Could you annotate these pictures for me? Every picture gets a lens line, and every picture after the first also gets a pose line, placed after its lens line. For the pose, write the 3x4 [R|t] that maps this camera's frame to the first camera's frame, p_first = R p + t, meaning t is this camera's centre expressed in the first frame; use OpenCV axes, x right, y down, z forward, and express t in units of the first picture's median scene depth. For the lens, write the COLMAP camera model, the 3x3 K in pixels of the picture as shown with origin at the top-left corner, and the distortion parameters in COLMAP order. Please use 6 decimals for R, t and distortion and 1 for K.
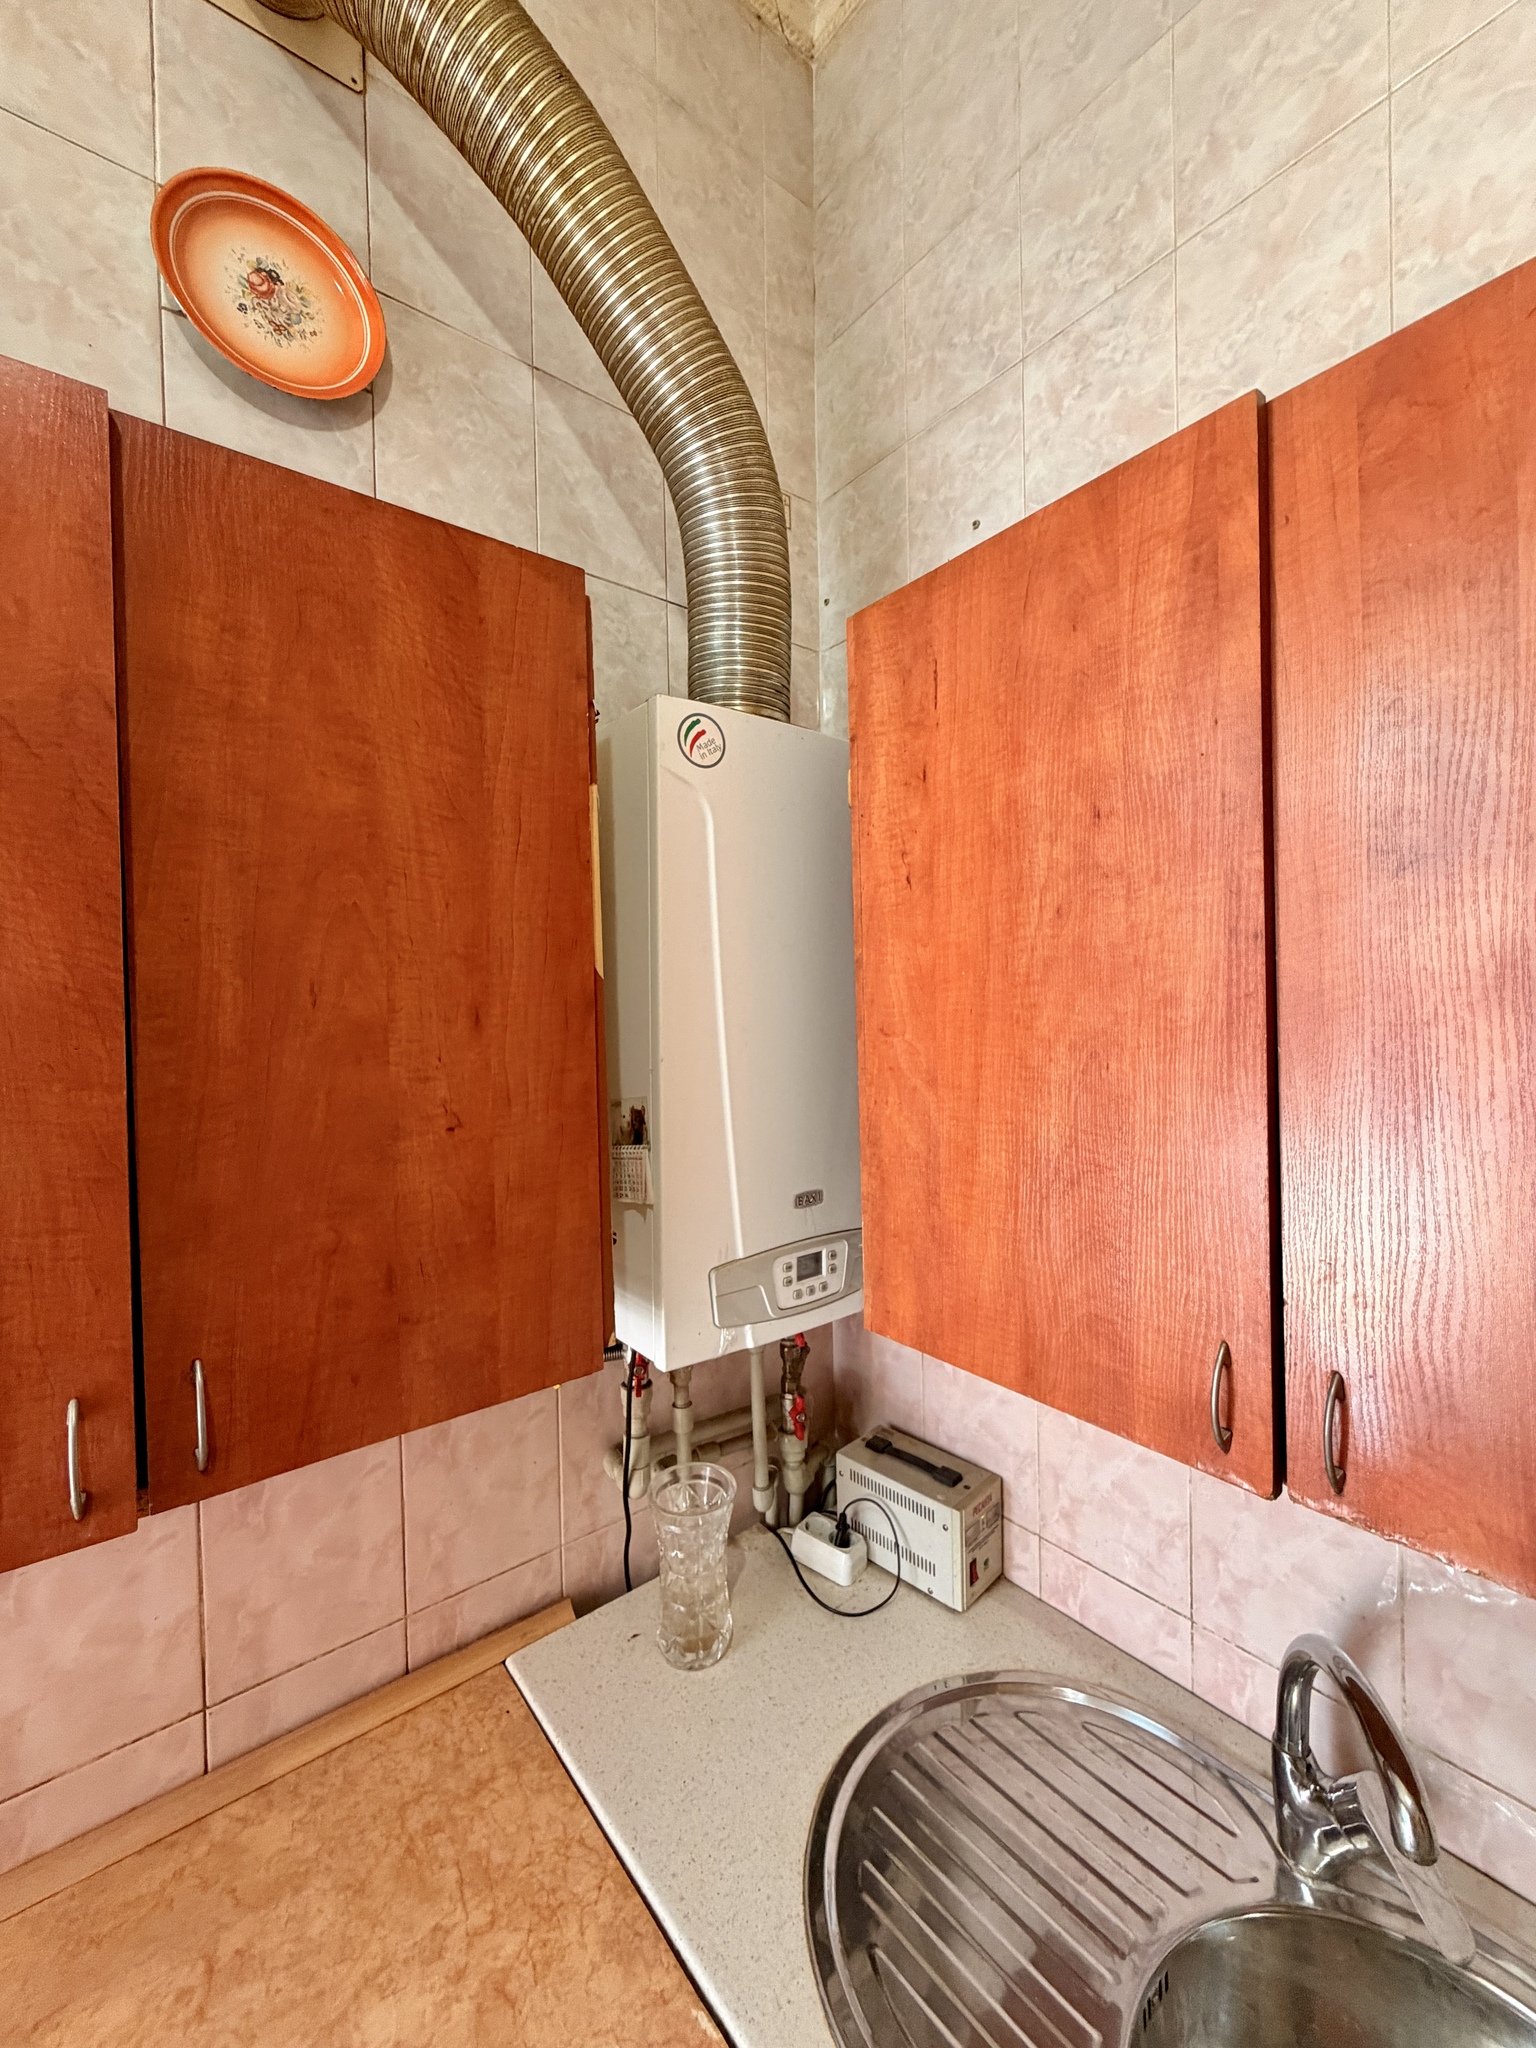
lens RADIAL K [[805.2, 0, 768.0], [0, 805.2, 1024.0], [0, 0, 1]] dist [-0.000036, 0.000668]
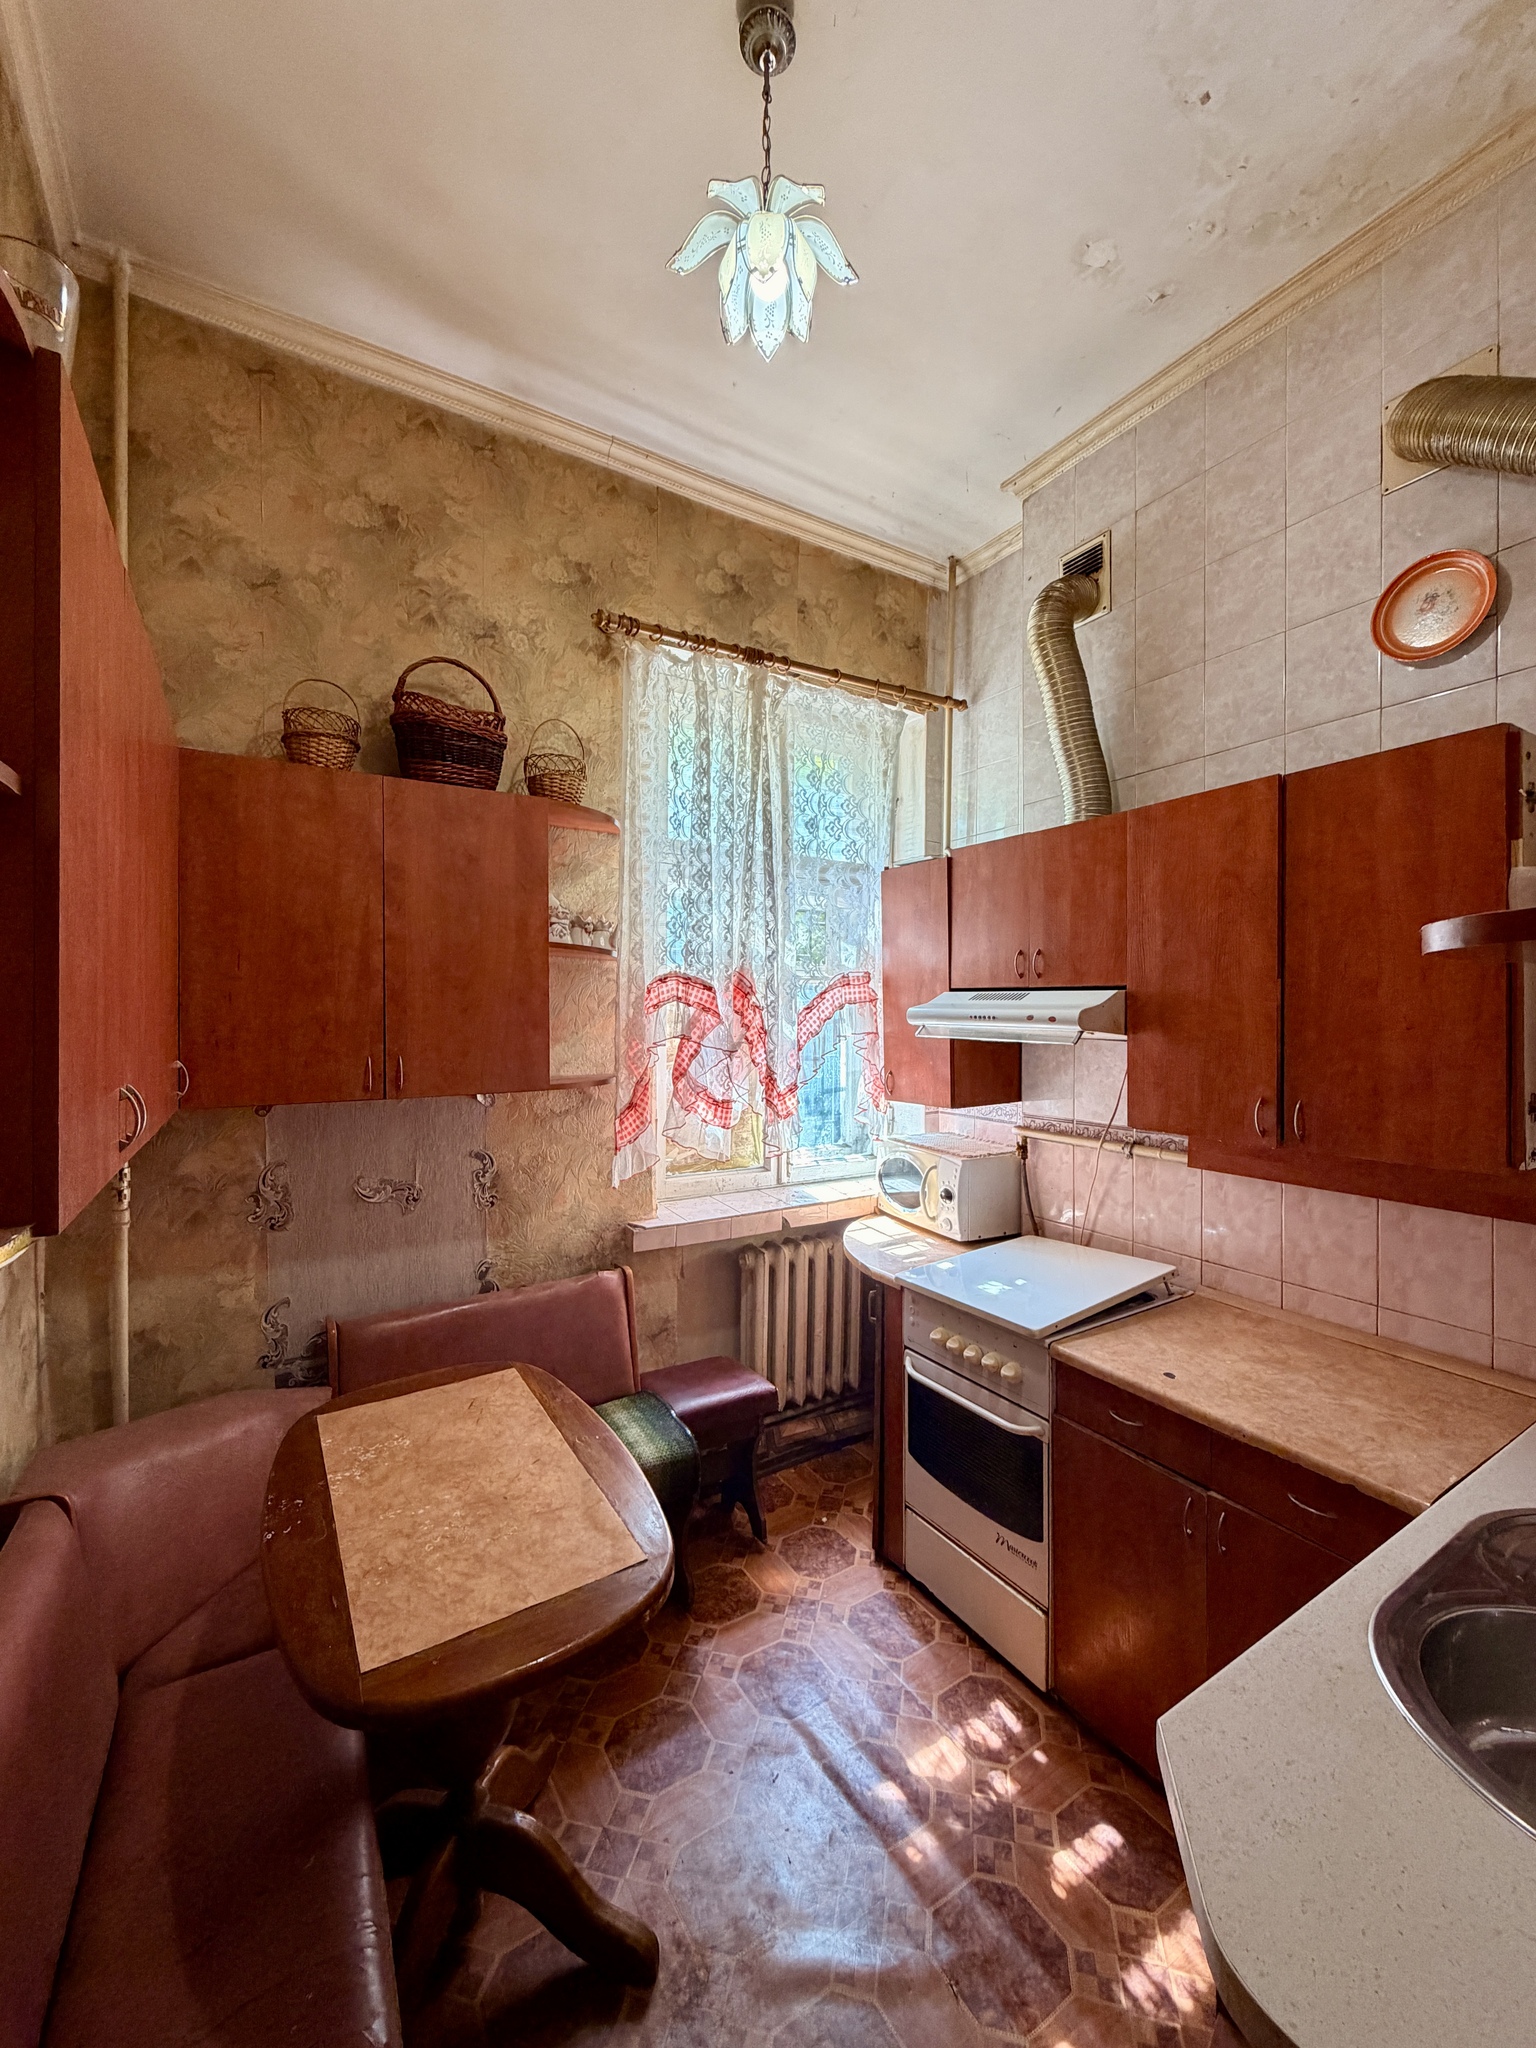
lens RADIAL K [[805.2, 0, 768.0], [0, 805.2, 1024.0], [0, 0, 1]] dist [-0.000036, 0.000668]
pose [[-0.115336, 0.030810, -0.992849, 1.910463], [-0.009150, 0.999443, 0.032078, 0.065022], [0.993284, 0.012785, -0.114990, -0.435759]]
